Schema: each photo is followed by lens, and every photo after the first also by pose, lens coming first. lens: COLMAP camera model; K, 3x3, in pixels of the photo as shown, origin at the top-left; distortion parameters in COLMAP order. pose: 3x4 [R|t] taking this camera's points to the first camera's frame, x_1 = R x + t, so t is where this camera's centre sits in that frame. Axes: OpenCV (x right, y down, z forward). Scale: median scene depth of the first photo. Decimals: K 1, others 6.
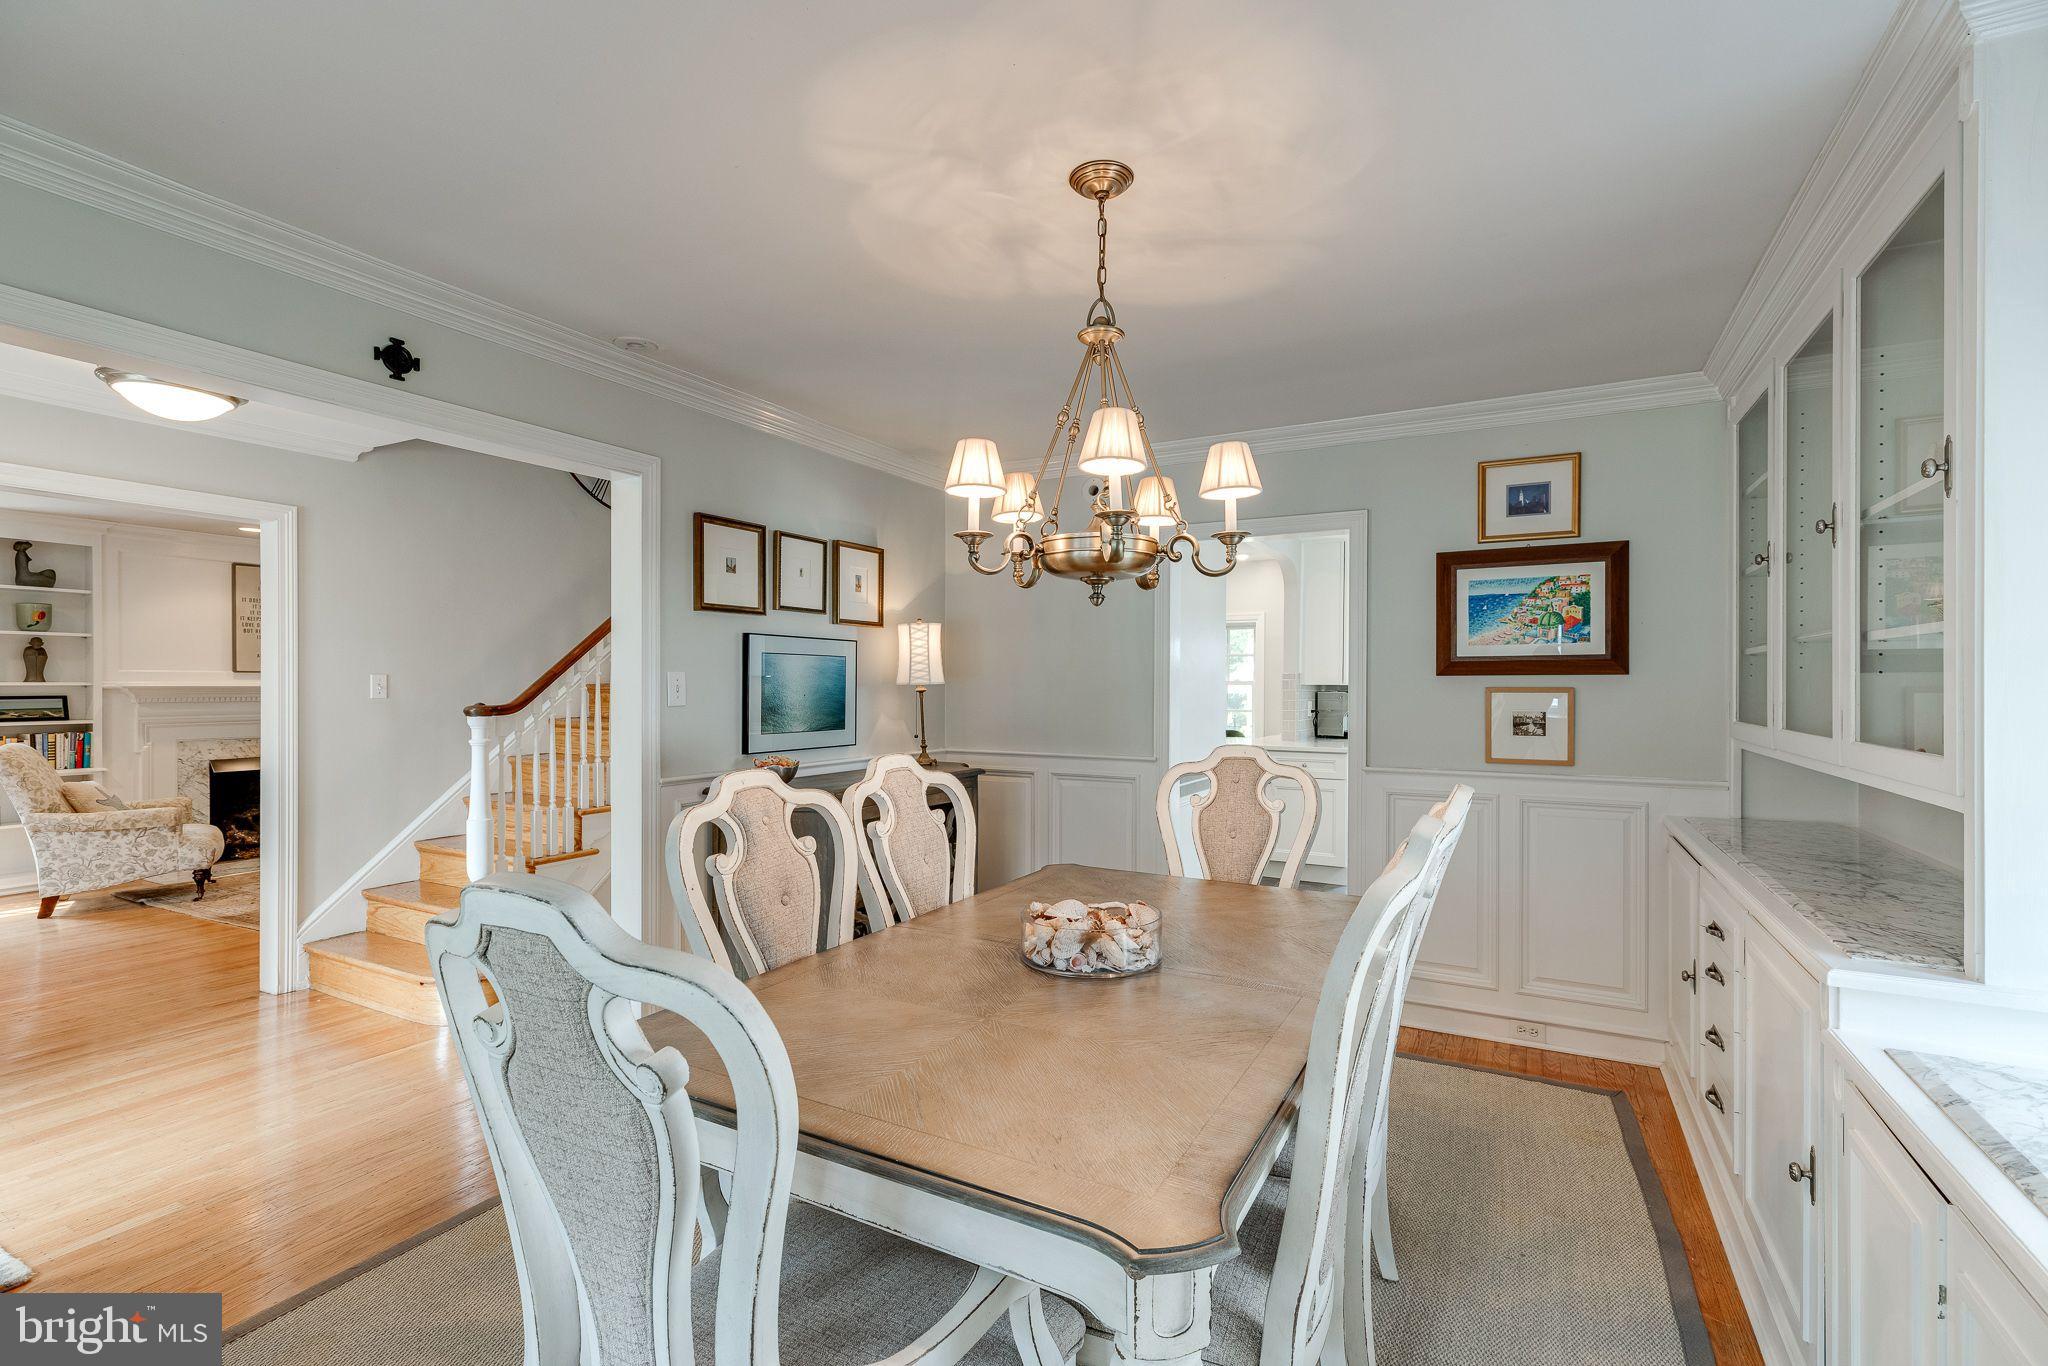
lens RADIAL K [[918.9, 0, 1021.1], [0, 918.9, 685.4], [0, 0, 1]] dist [0.007652, 0.000956]
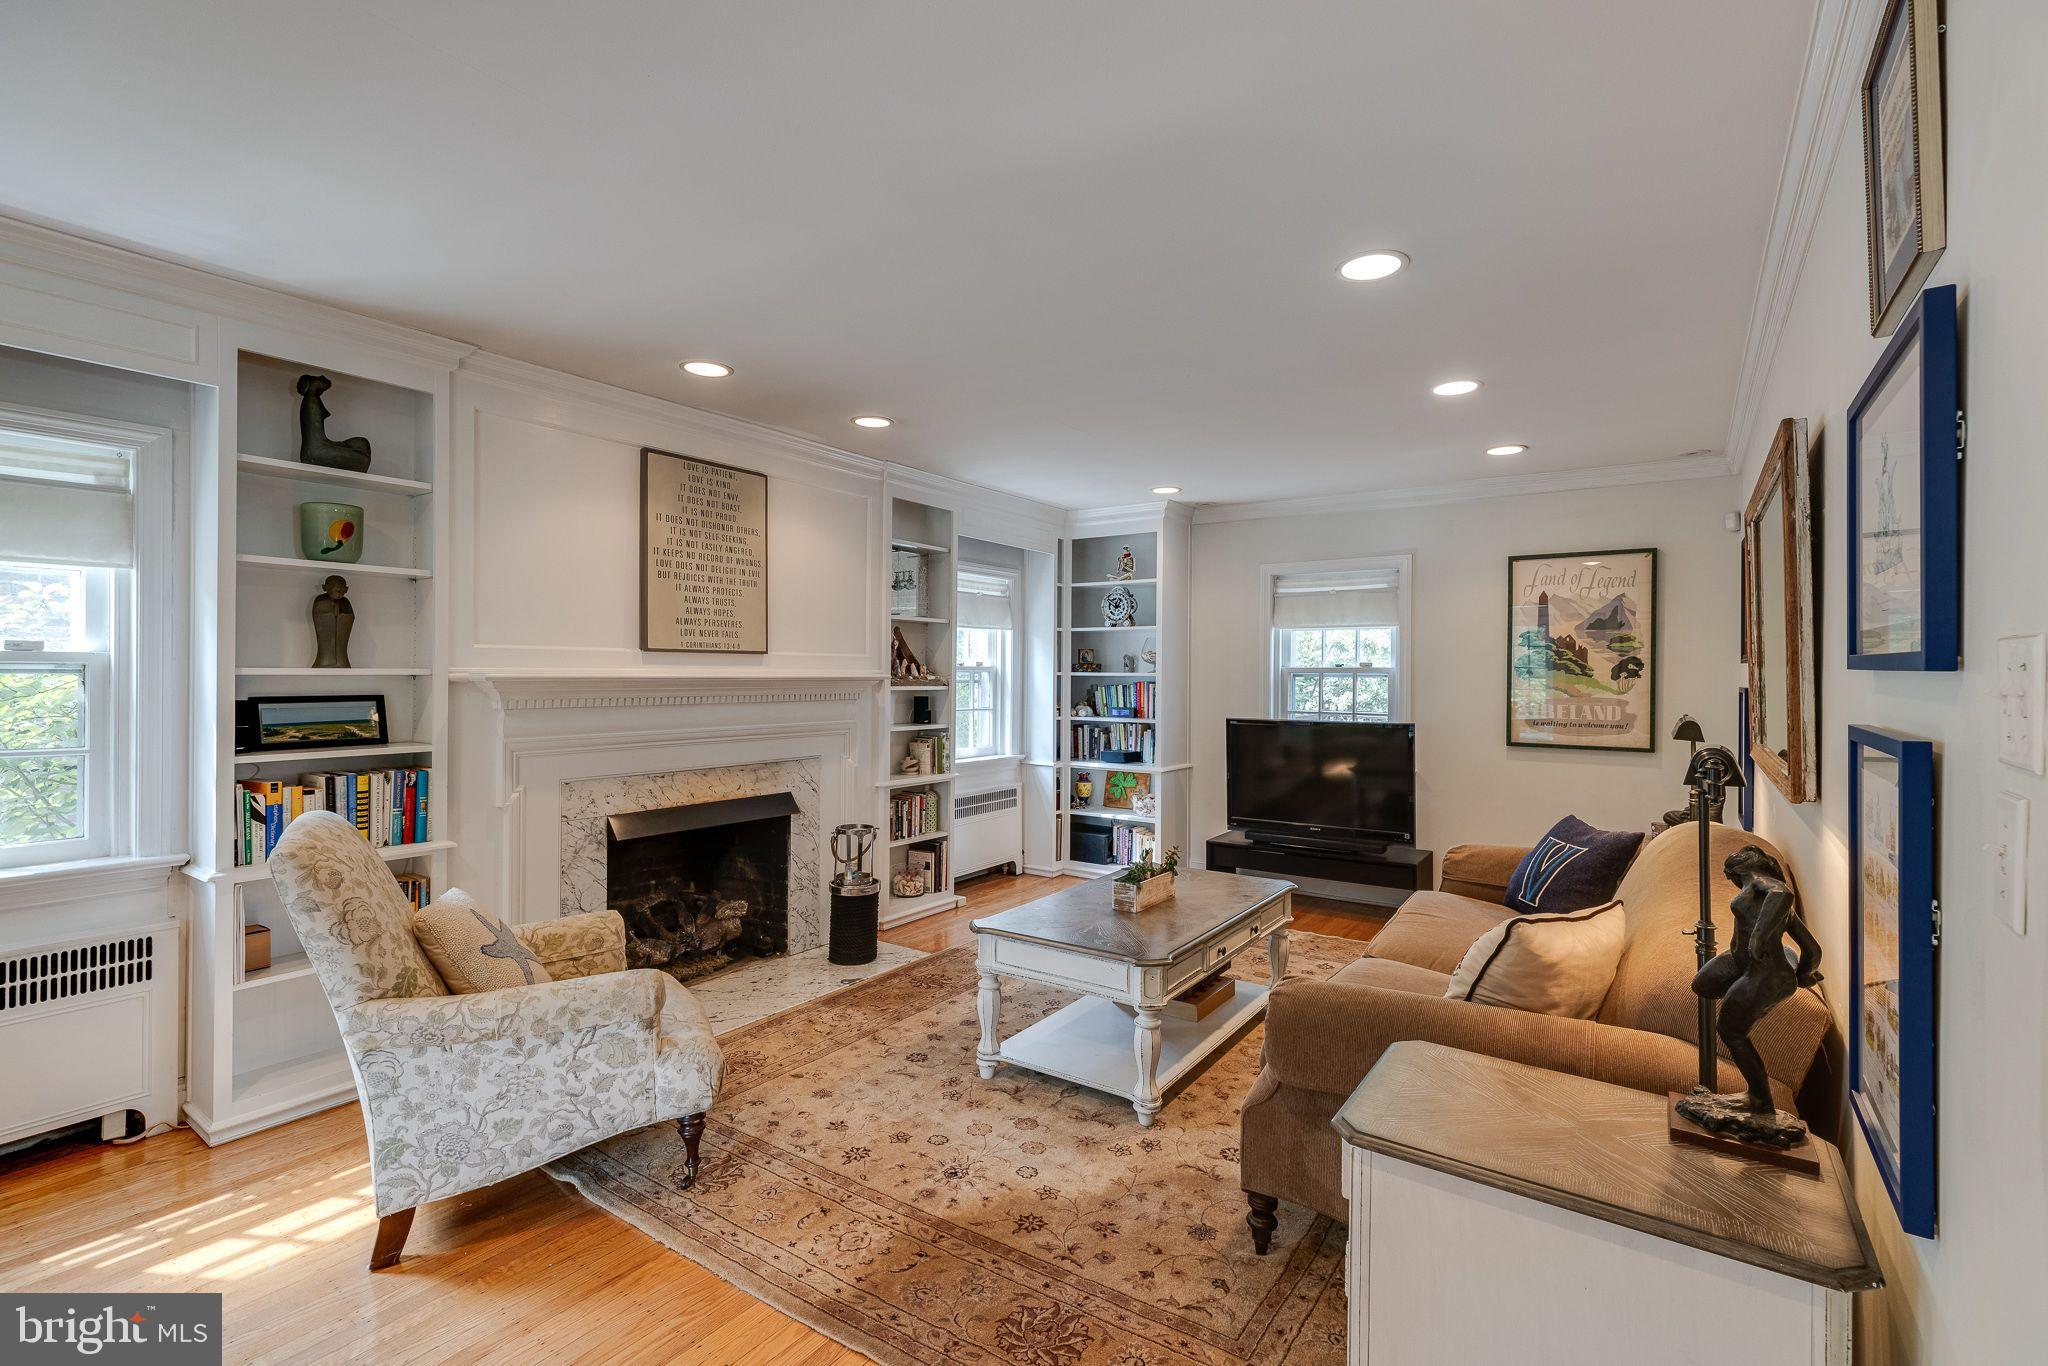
lens RADIAL K [[918.9, 0, 1027.2], [0, 918.9, 671.2], [0, 0, 1]] dist [0.007652, 0.000956]
pose [[0.993883, 0.005642, -0.110293, -0.648110], [-0.005833, 0.999982, -0.001410, -0.003378], [0.110283, 0.002045, 0.993898, 0.560136]]
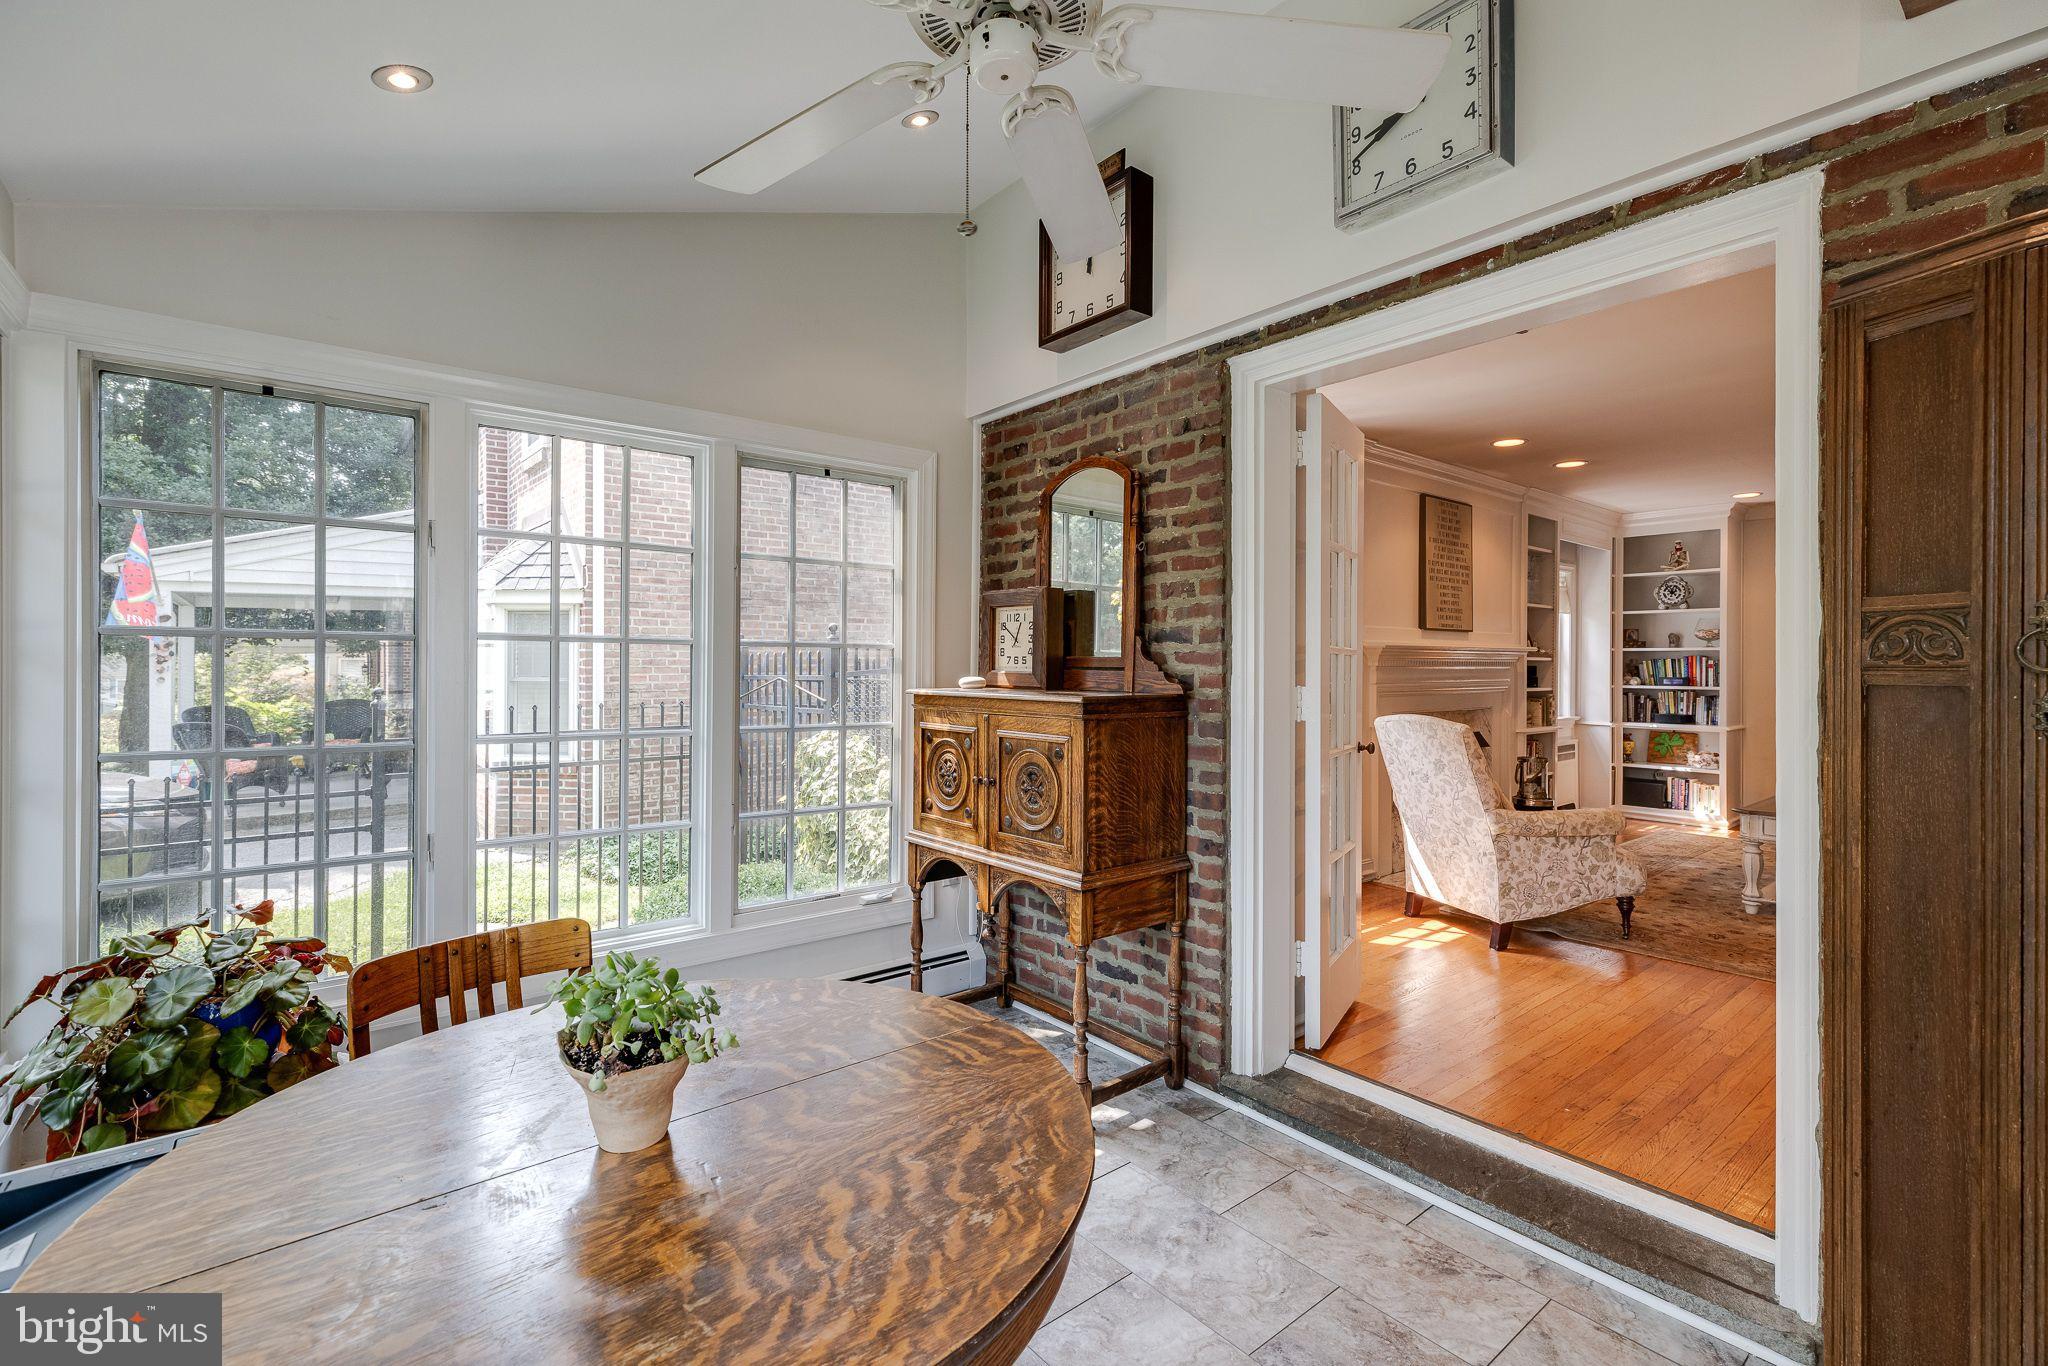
lens RADIAL K [[918.9, 0, 1034.6], [0, 918.9, 665.7], [0, 0, 1]] dist [0.007652, 0.000956]
pose [[0.931451, 0.003710, -0.363847, -0.994602], [-0.002872, 0.999992, 0.002846, 0.017869], [0.363855, -0.001606, 0.931454, 0.151228]]
